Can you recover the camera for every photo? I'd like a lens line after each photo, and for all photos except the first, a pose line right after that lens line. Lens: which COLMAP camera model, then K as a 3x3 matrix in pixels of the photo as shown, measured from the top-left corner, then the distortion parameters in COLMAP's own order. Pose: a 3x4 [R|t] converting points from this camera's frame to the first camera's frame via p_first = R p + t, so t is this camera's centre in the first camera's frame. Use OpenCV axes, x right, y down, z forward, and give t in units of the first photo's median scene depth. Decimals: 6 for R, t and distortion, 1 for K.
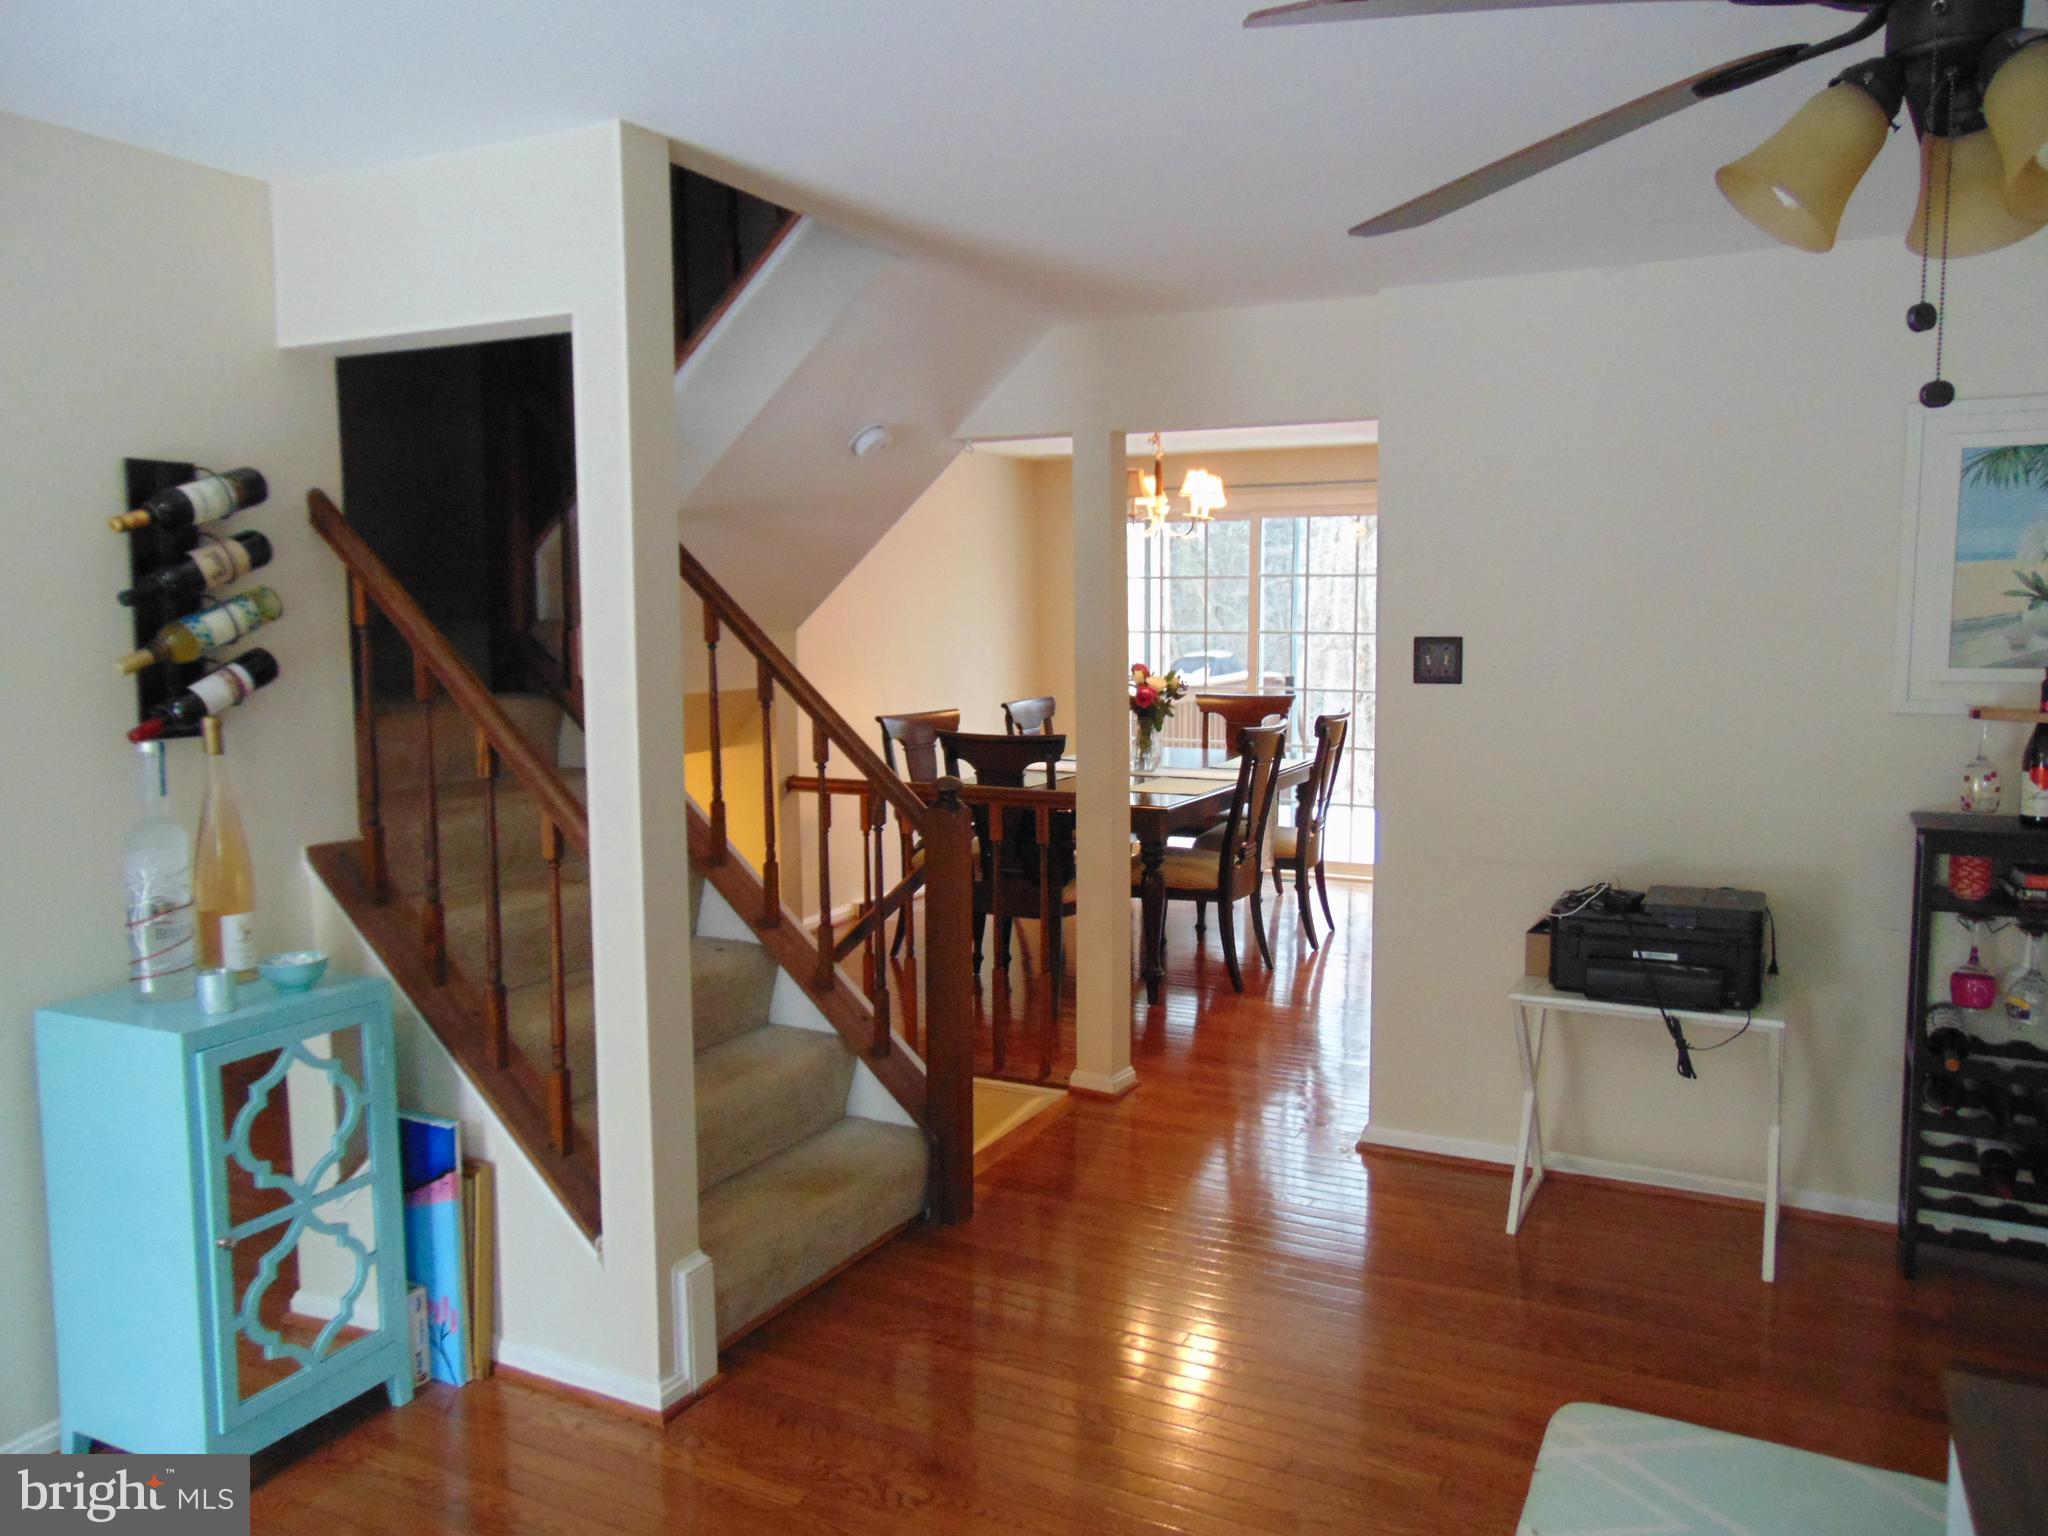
lens RADIAL K [[1518.4, 0, 1024.2], [0, 1518.4, 761.0], [0, 0, 1]] dist [-0.037148, 0.068036]
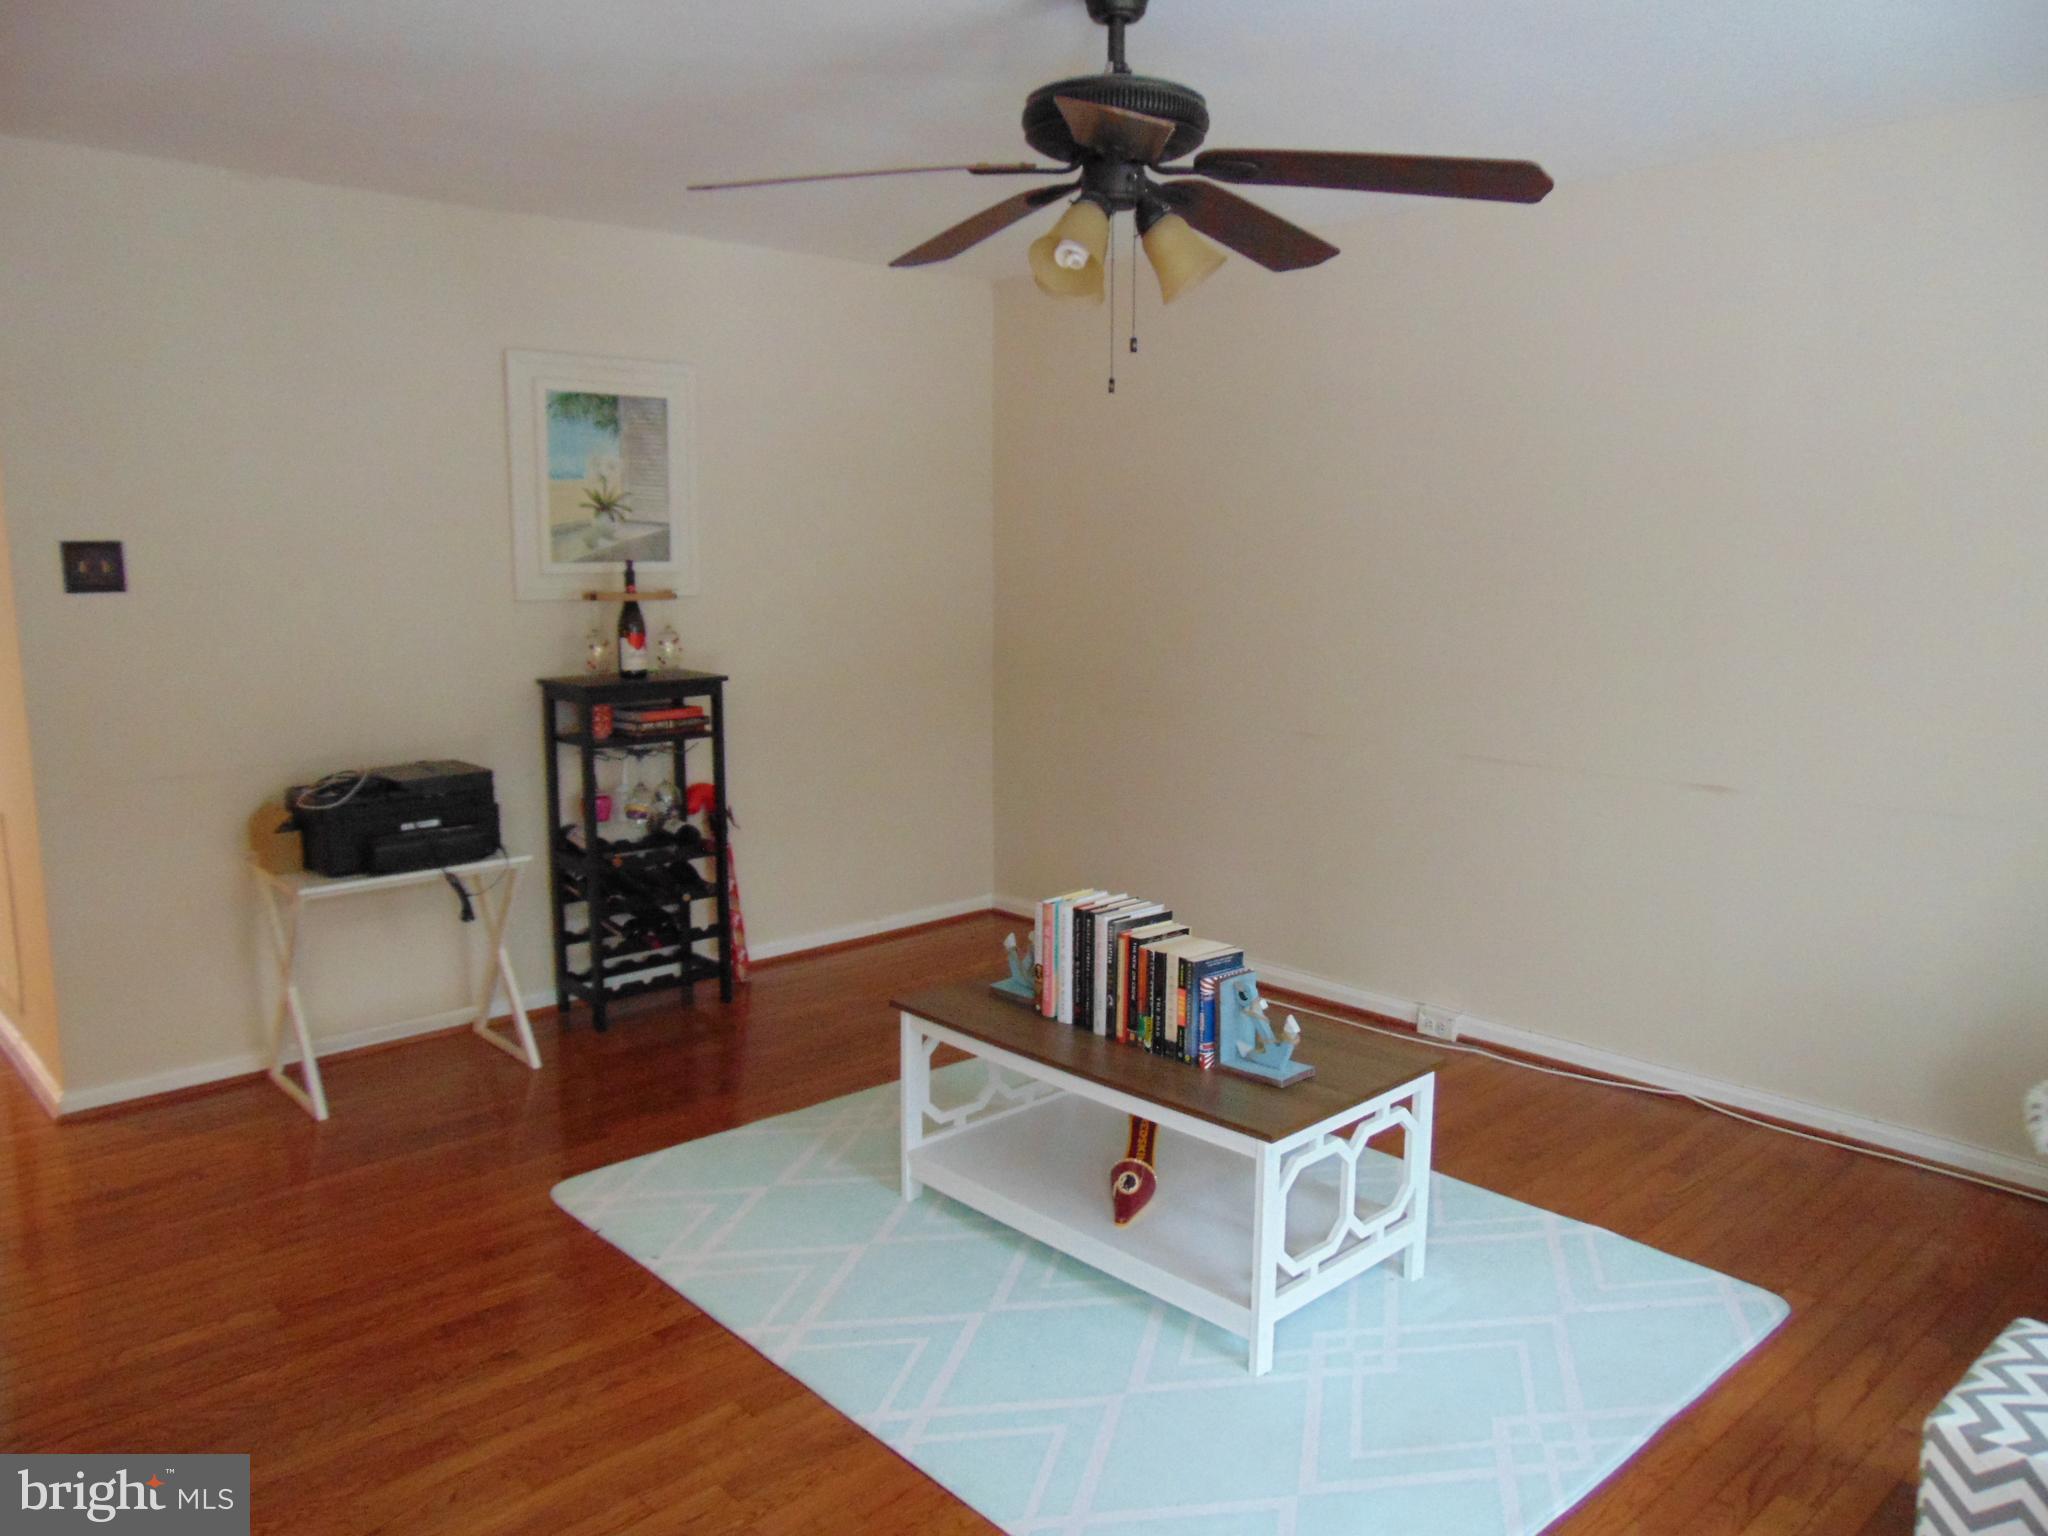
lens RADIAL K [[1518.4, 0, 1024.2], [0, 1518.4, 761.0], [0, 0, 1]] dist [-0.037148, 0.068036]
pose [[0.347735, -0.136702, 0.927574, -0.468488], [0.089288, 0.989646, 0.112377, -0.004420], [-0.933332, 0.043743, 0.356340, 0.183453]]
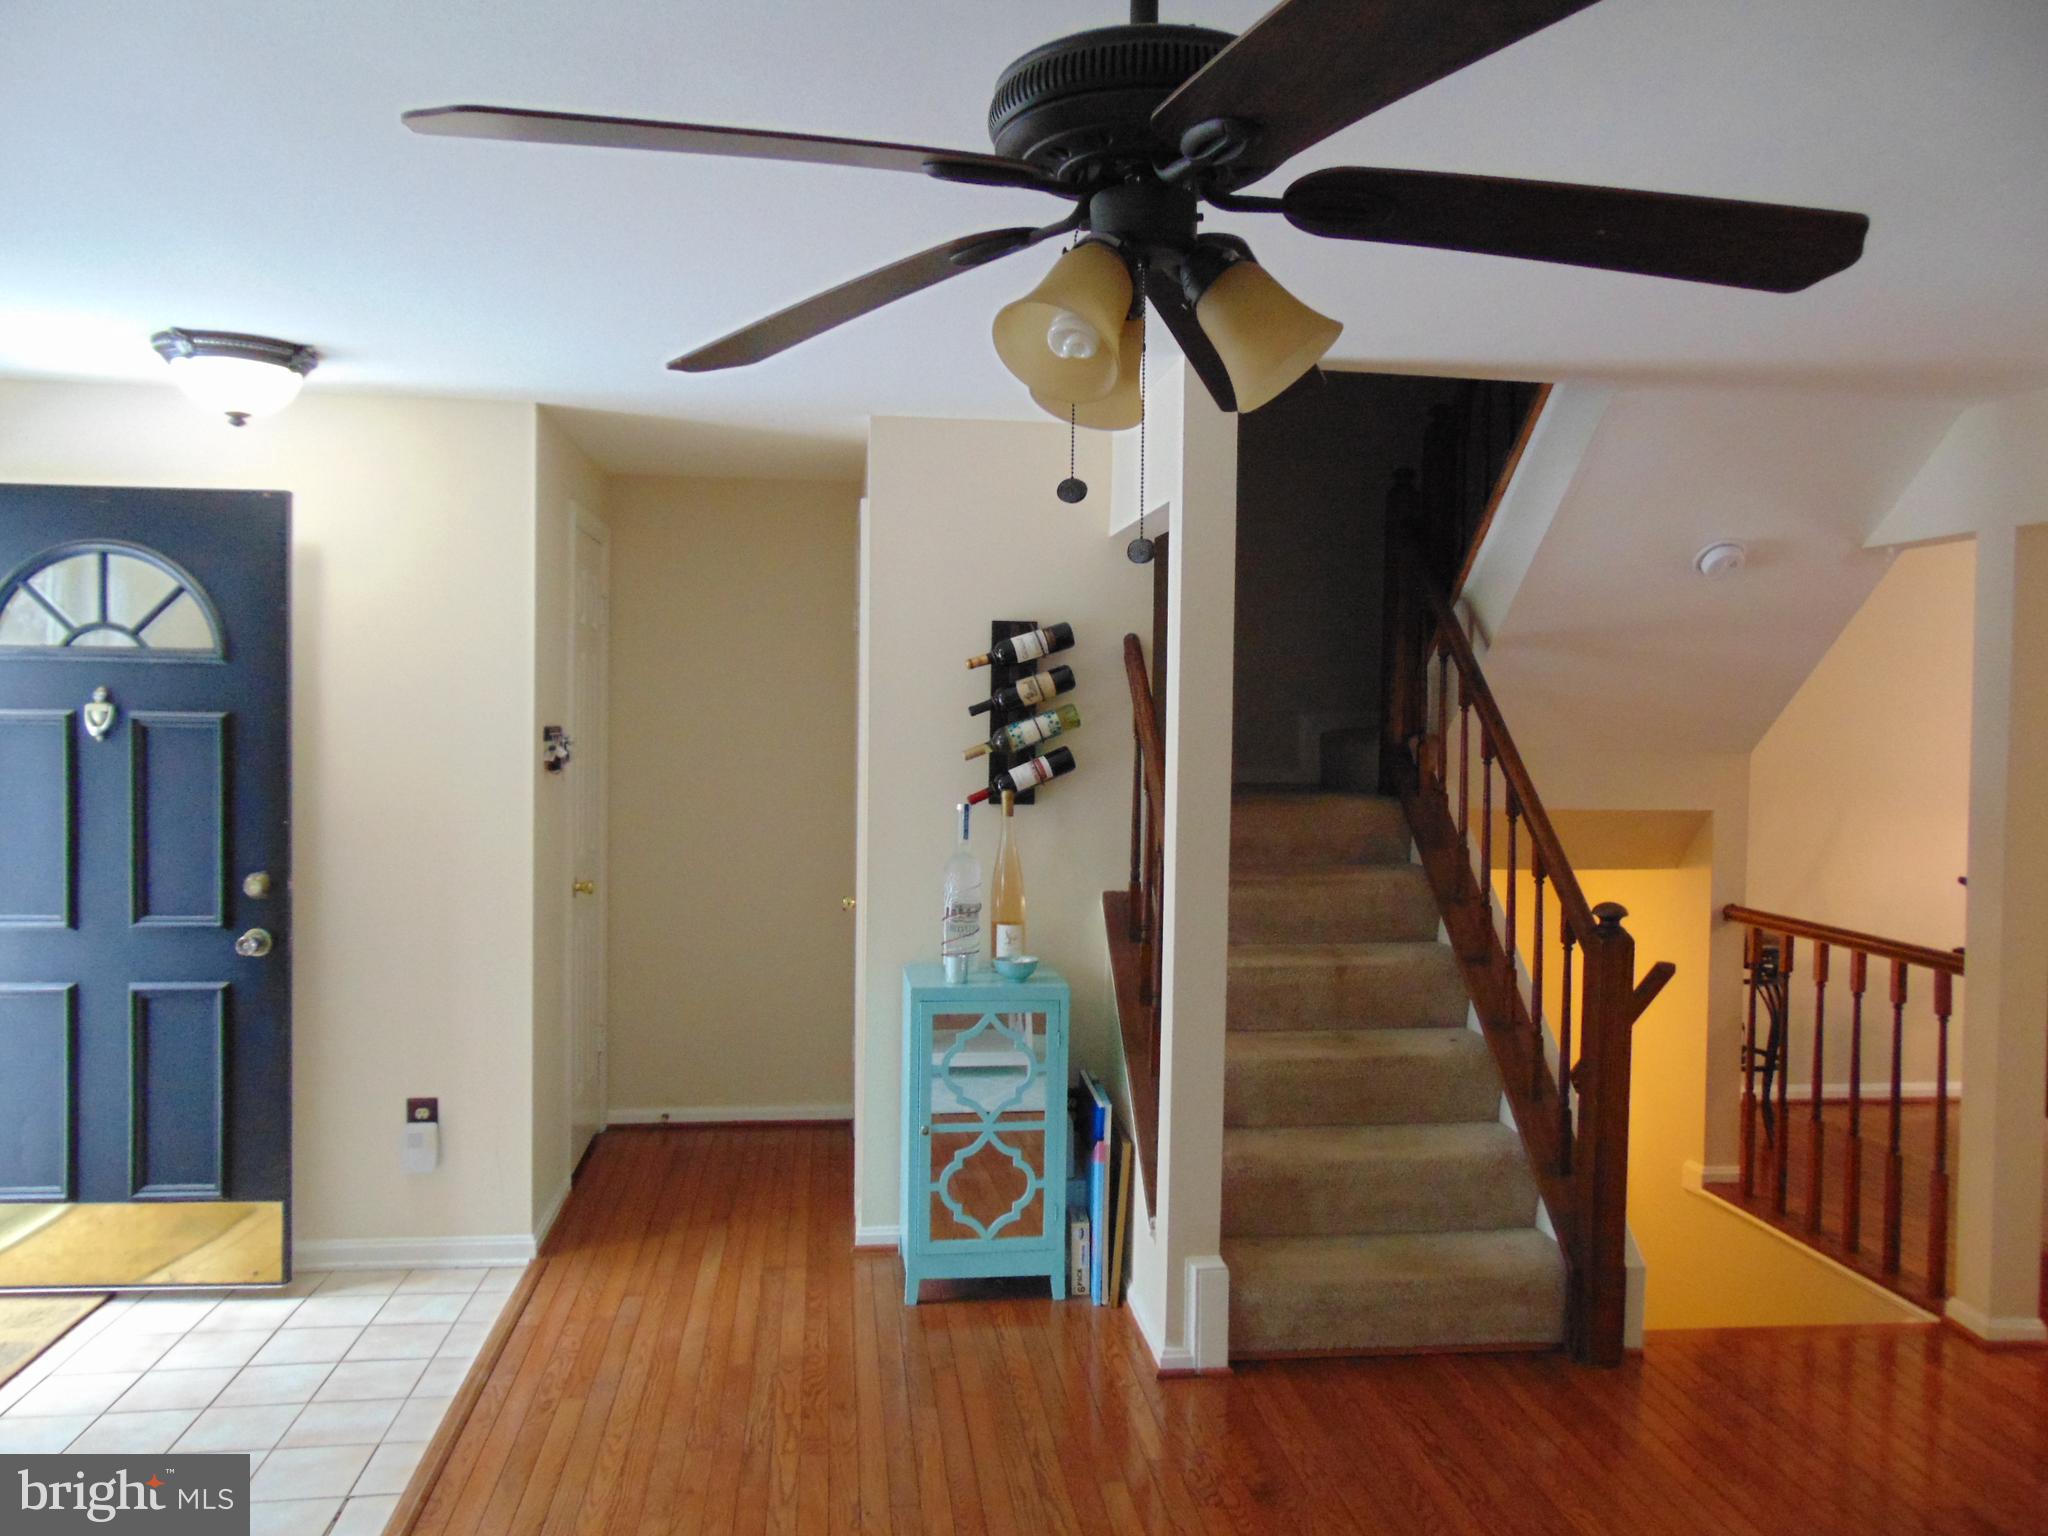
lens RADIAL K [[1502.6, 0, 1021.5], [0, 1502.6, 773.6], [0, 0, 1]] dist [-0.043378, 0.057943]
pose [[0.552543, 0.039852, -0.832531, 0.555818], [-0.099593, 0.994857, -0.018476, -0.016196], [0.827513, 0.093123, 0.553670, 0.147807]]
